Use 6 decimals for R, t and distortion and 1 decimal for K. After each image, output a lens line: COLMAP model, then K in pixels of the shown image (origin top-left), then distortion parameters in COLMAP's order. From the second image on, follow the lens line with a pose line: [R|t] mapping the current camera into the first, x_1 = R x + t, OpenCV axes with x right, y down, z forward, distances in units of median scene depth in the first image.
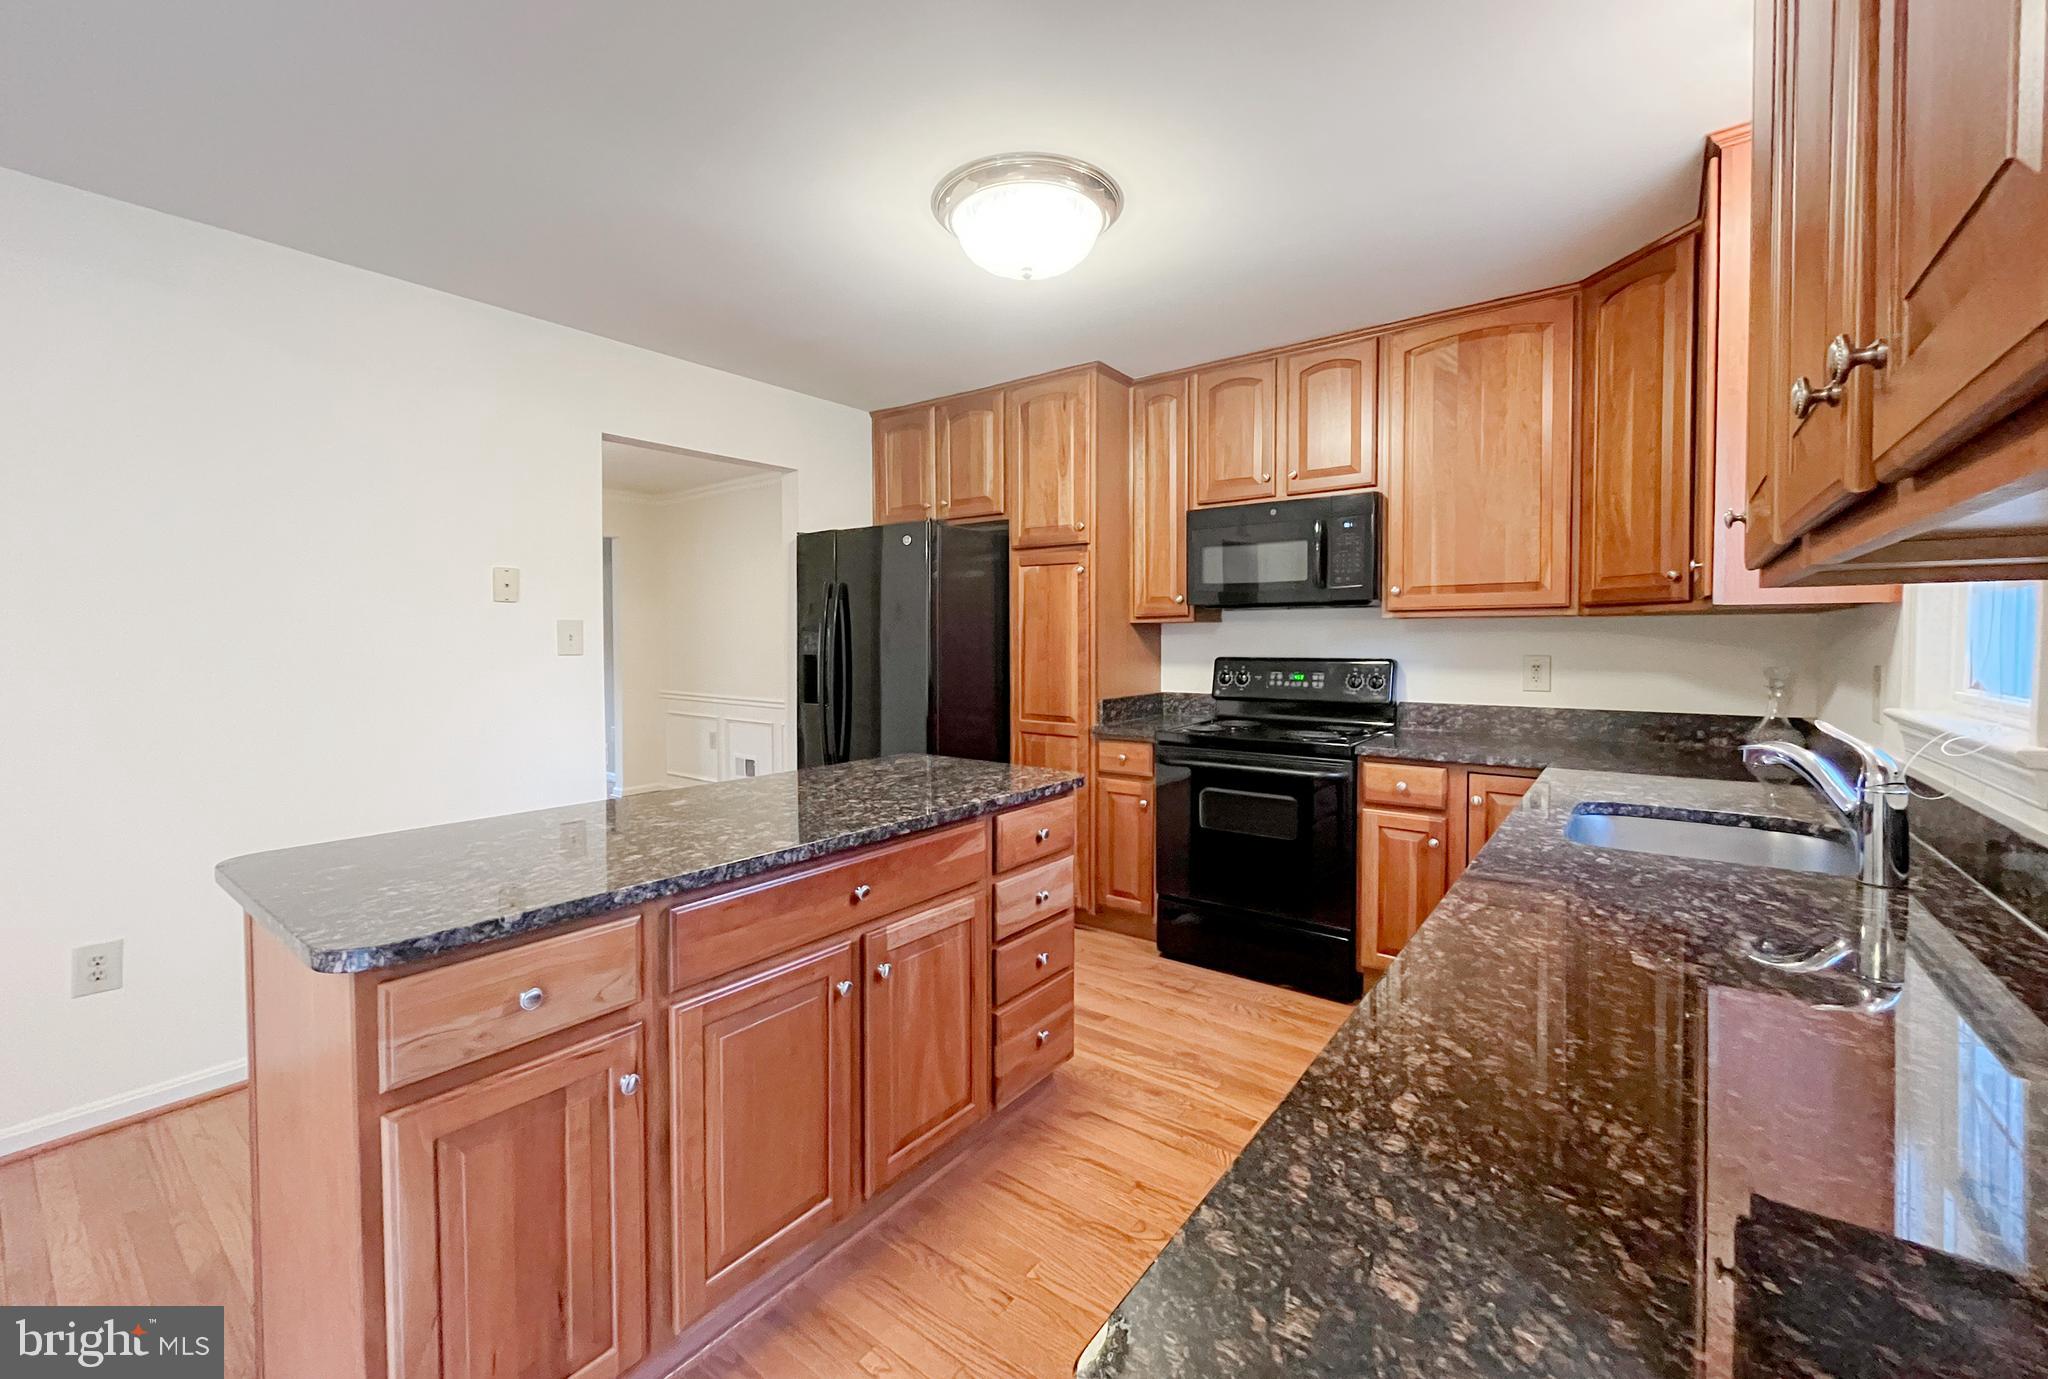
lens RADIAL K [[827.7, 0, 1021.4], [0, 827.7, 659.8], [0, 0, 1]] dist [-0.004303, -0.001150]
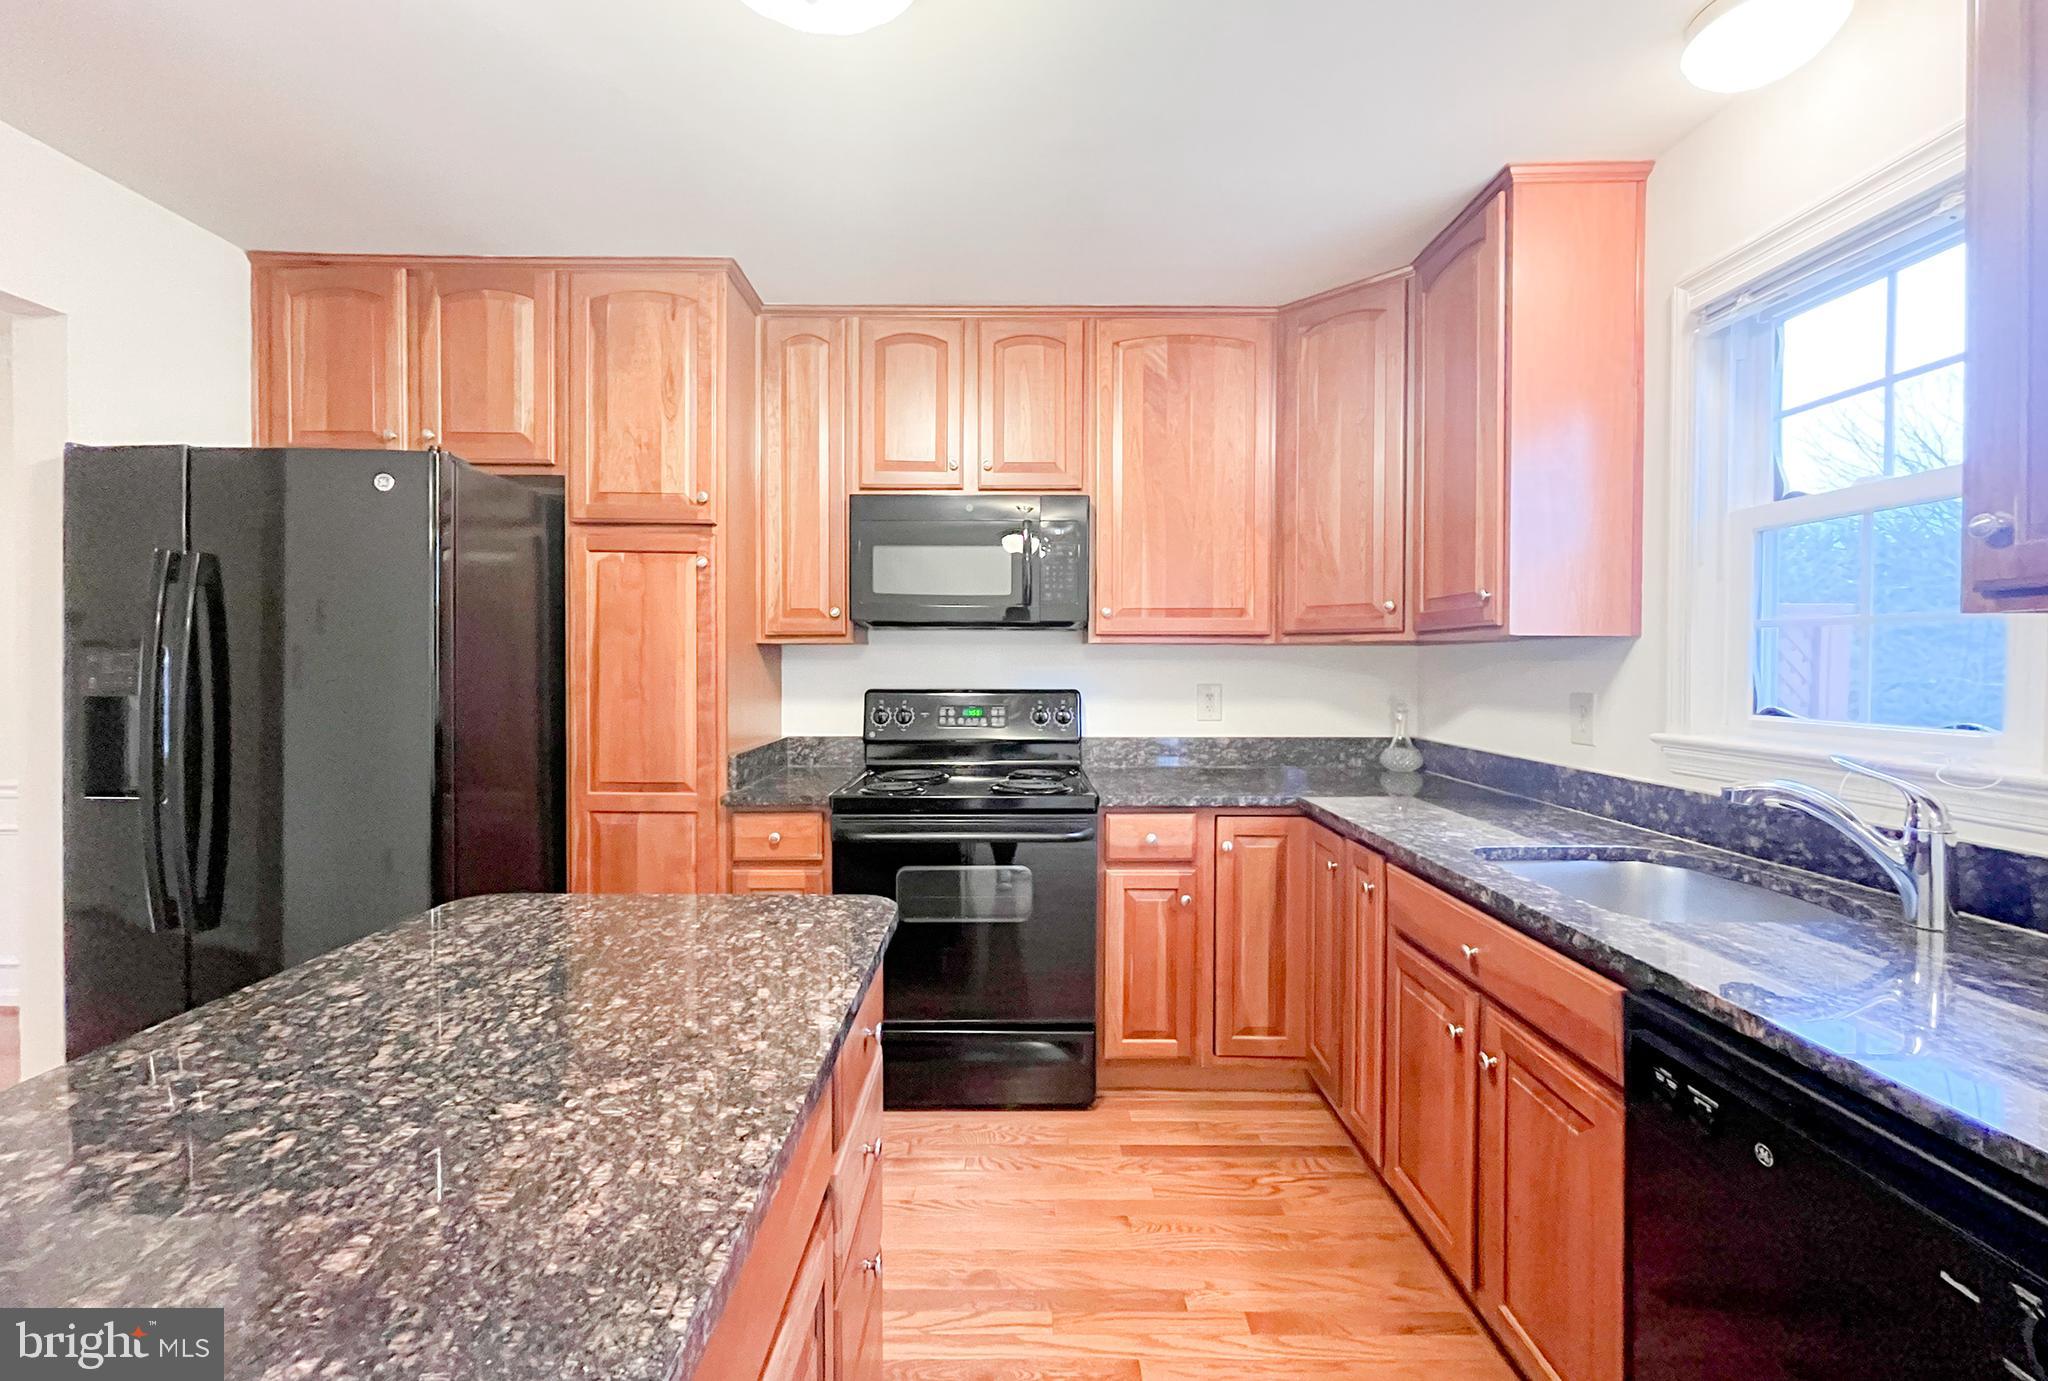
lens RADIAL K [[827.7, 0, 1015.9], [0, 827.7, 674.0], [0, 0, 1]] dist [-0.004303, -0.001150]
pose [[0.792503, -0.003270, 0.609859, -0.143301], [0.011413, 0.999890, -0.009470, -0.009586], [-0.609761, 0.014465, 0.792453, 0.331178]]
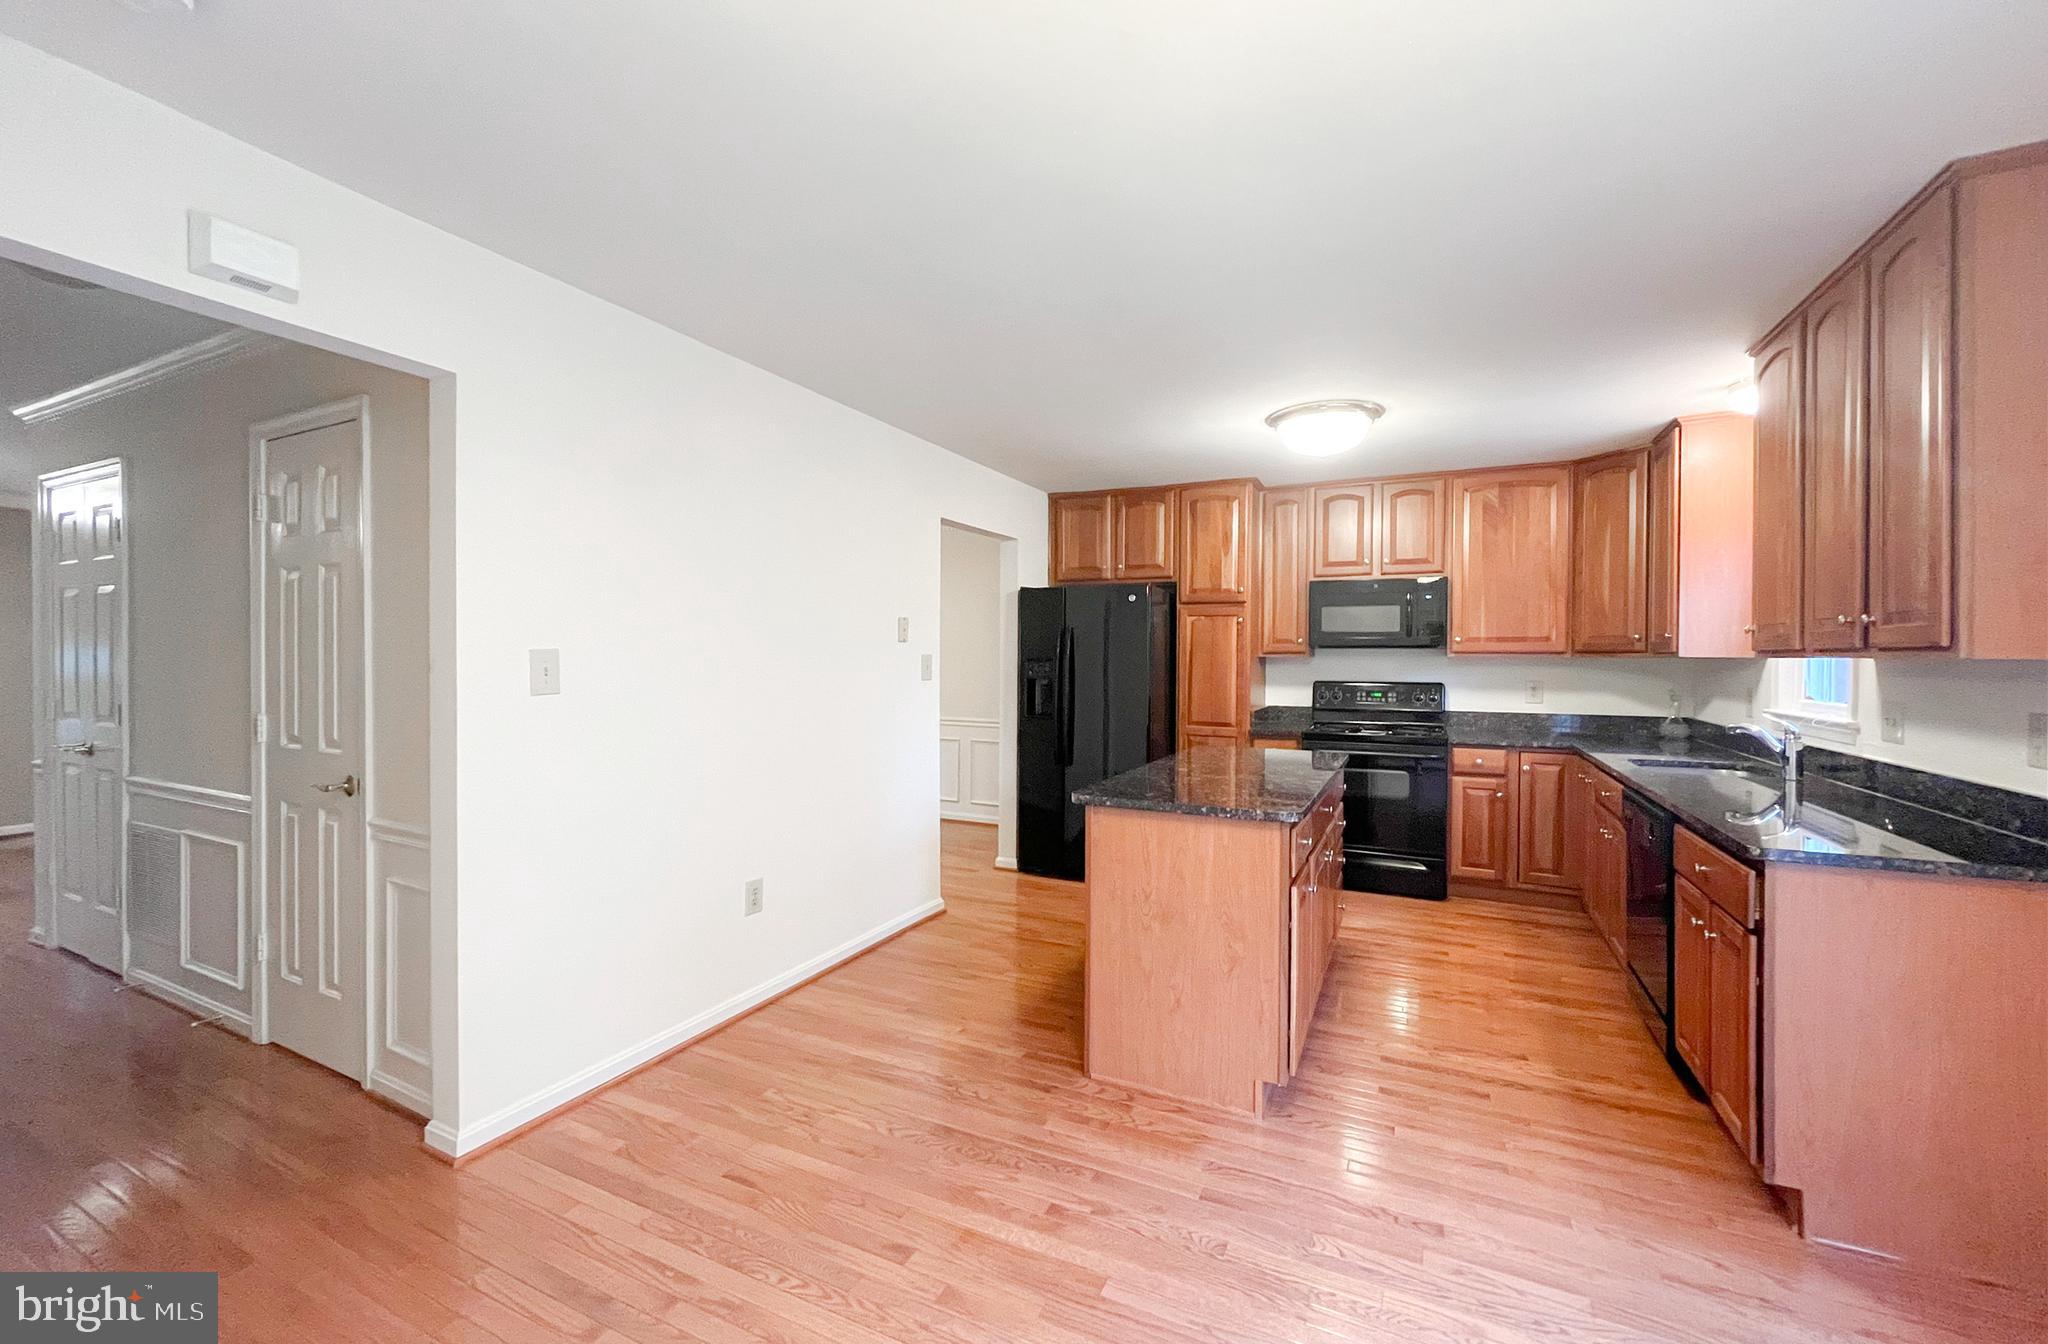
lens RADIAL K [[823.4, 0, 1021.4], [0, 823.4, 665.4], [0, 0, 1]] dist [-0.002977, -0.000129]
pose [[0.980233, 0.005132, 0.197779, -0.612842], [-0.001996, 0.999869, -0.016057, -0.007154], [-0.197835, 0.015345, 0.980115, -0.339906]]
